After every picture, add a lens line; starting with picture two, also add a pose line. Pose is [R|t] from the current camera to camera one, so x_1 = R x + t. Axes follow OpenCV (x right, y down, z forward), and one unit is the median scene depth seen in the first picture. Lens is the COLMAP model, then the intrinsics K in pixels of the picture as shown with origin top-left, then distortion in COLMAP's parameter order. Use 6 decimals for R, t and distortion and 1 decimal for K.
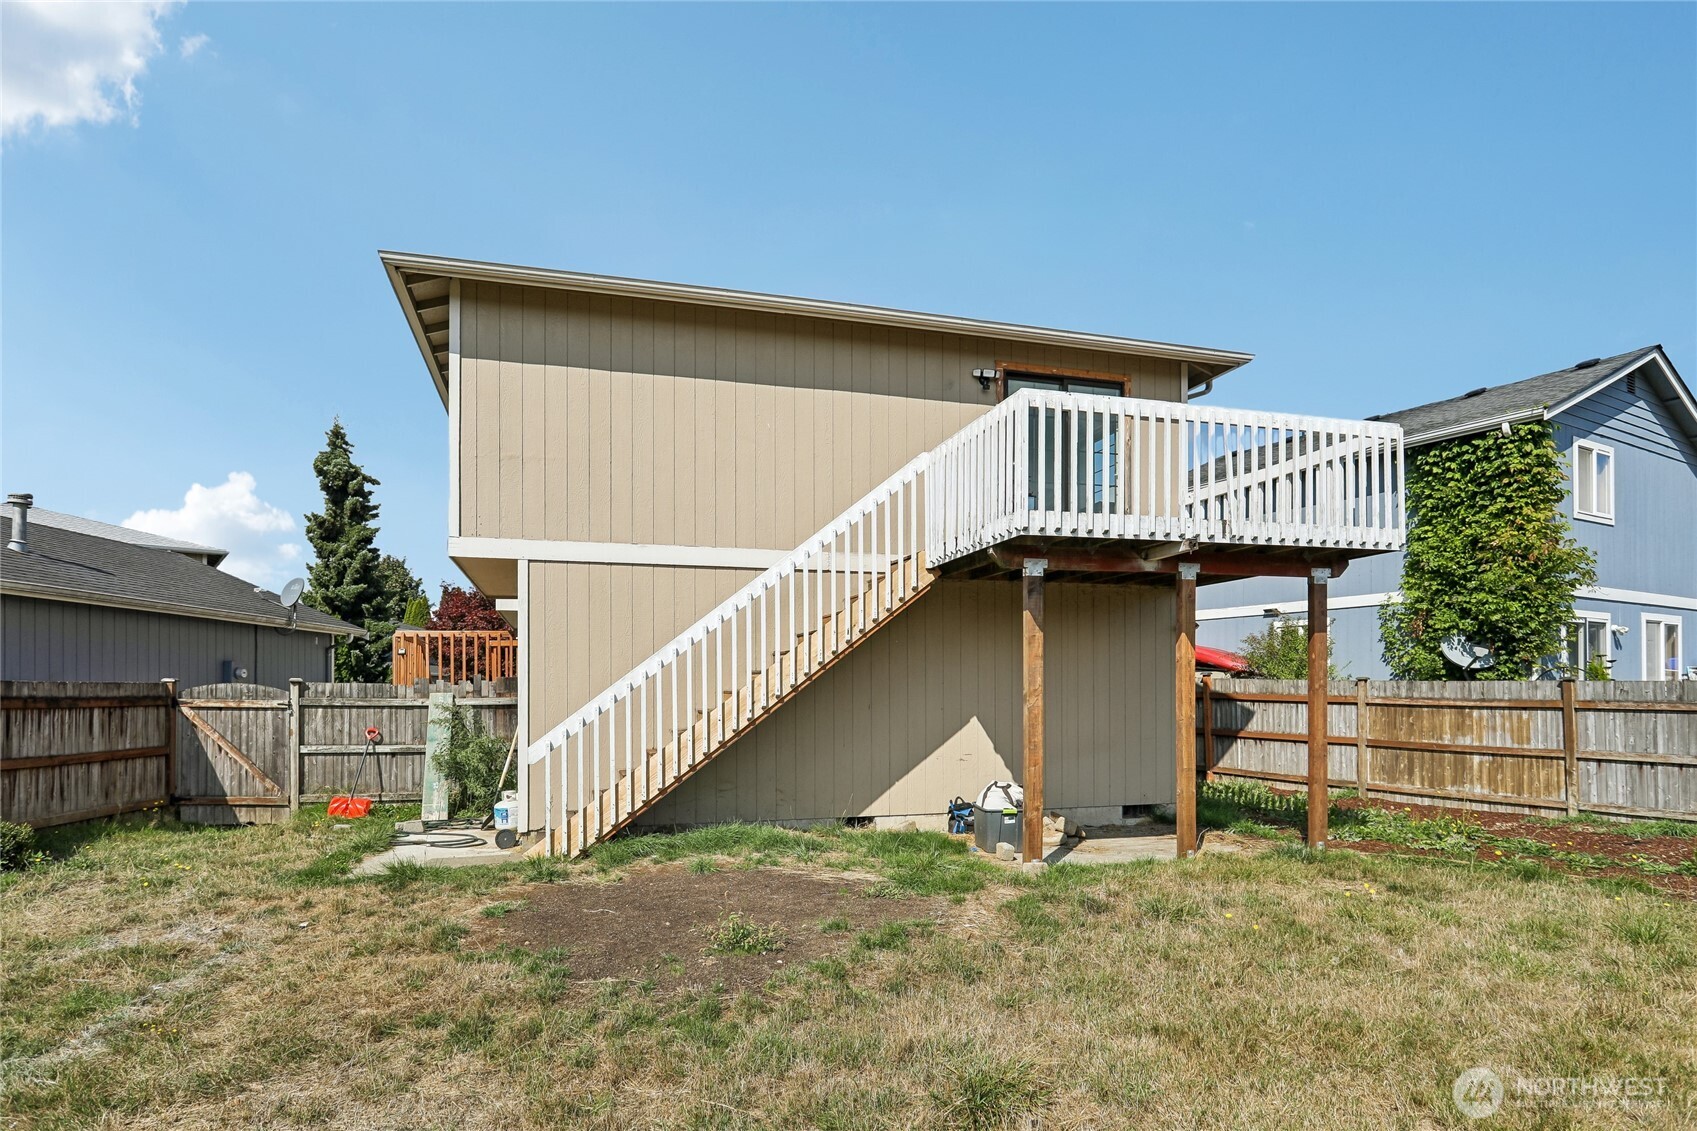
lens RADIAL K [[947.6, 0, 849.2], [0, 947.6, 690.9], [0, 0, 1]] dist [-0.016857, 0.012803]
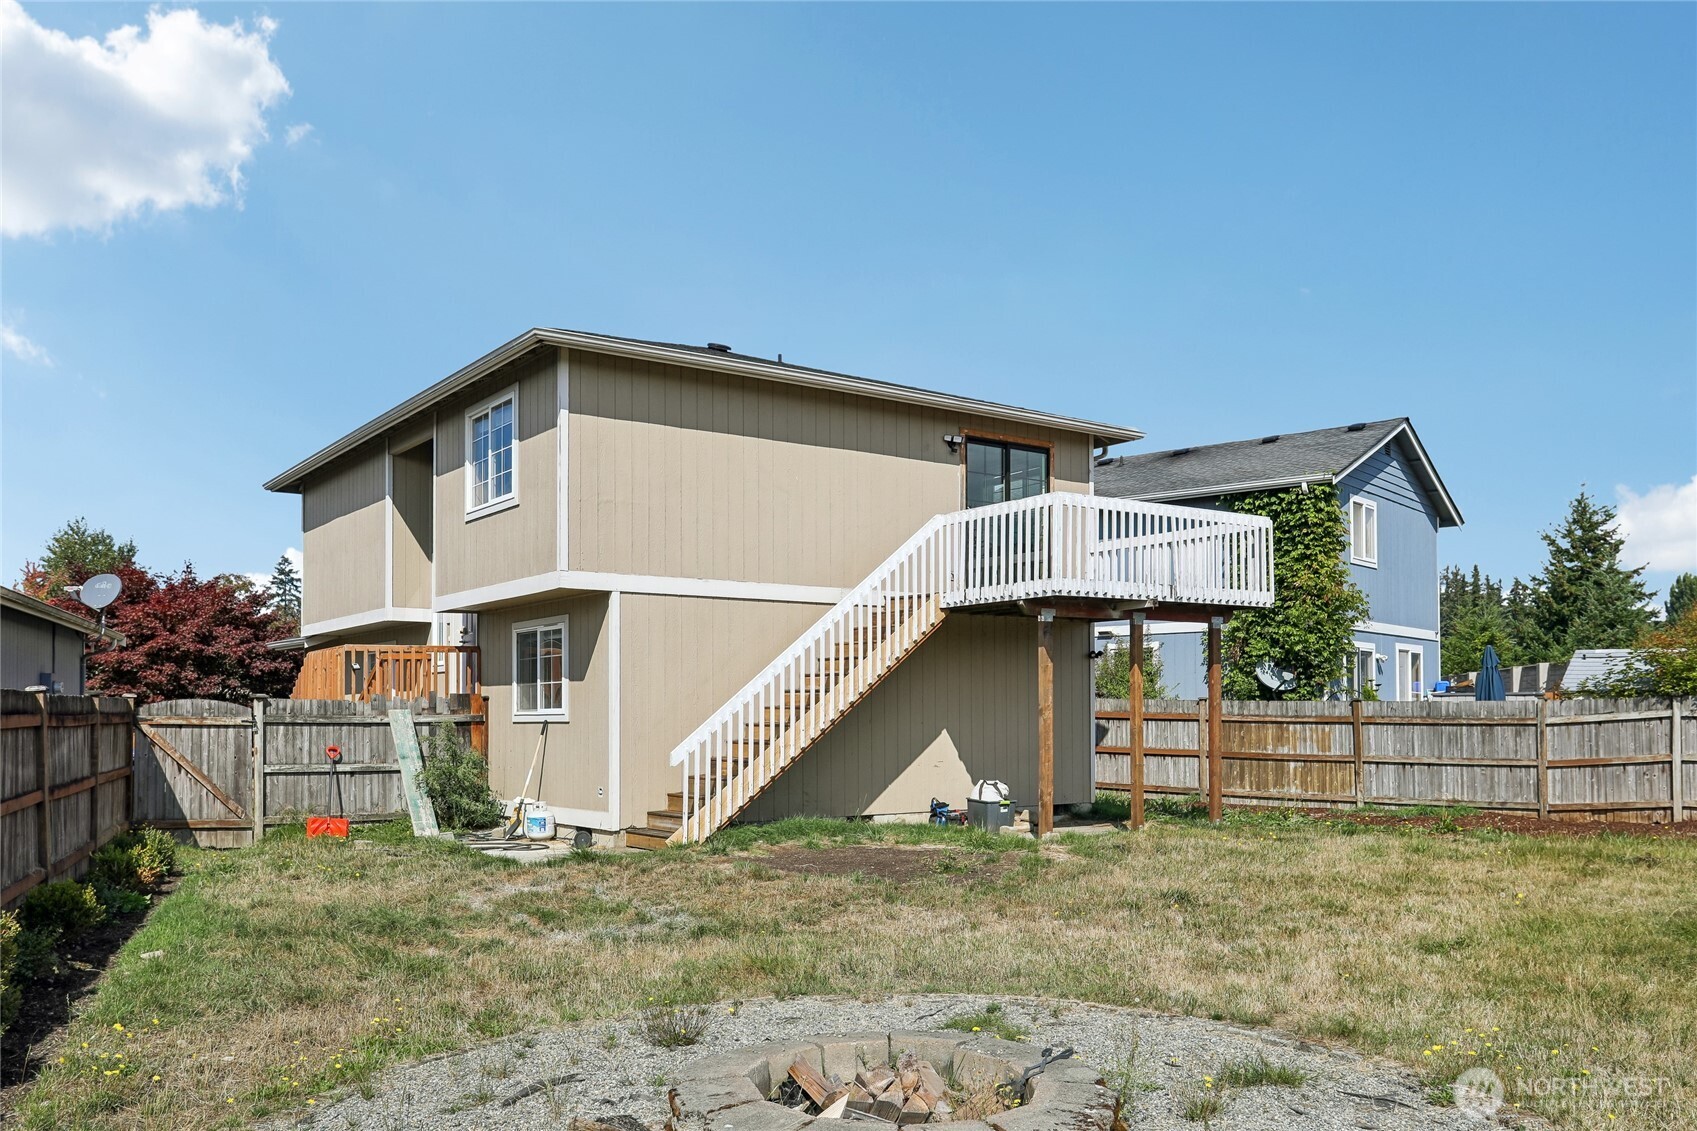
lens RADIAL K [[1390.2, 0, 847.9], [0, 1390.2, 700.8], [0, 0, 1]] dist [-0.000735, 0.000014]
pose [[0.941989, 0.003196, 0.335629, -0.468495], [0.000417, 0.999943, -0.010692, 0.008185], [-0.335643, 0.010212, 0.941934, -0.489562]]
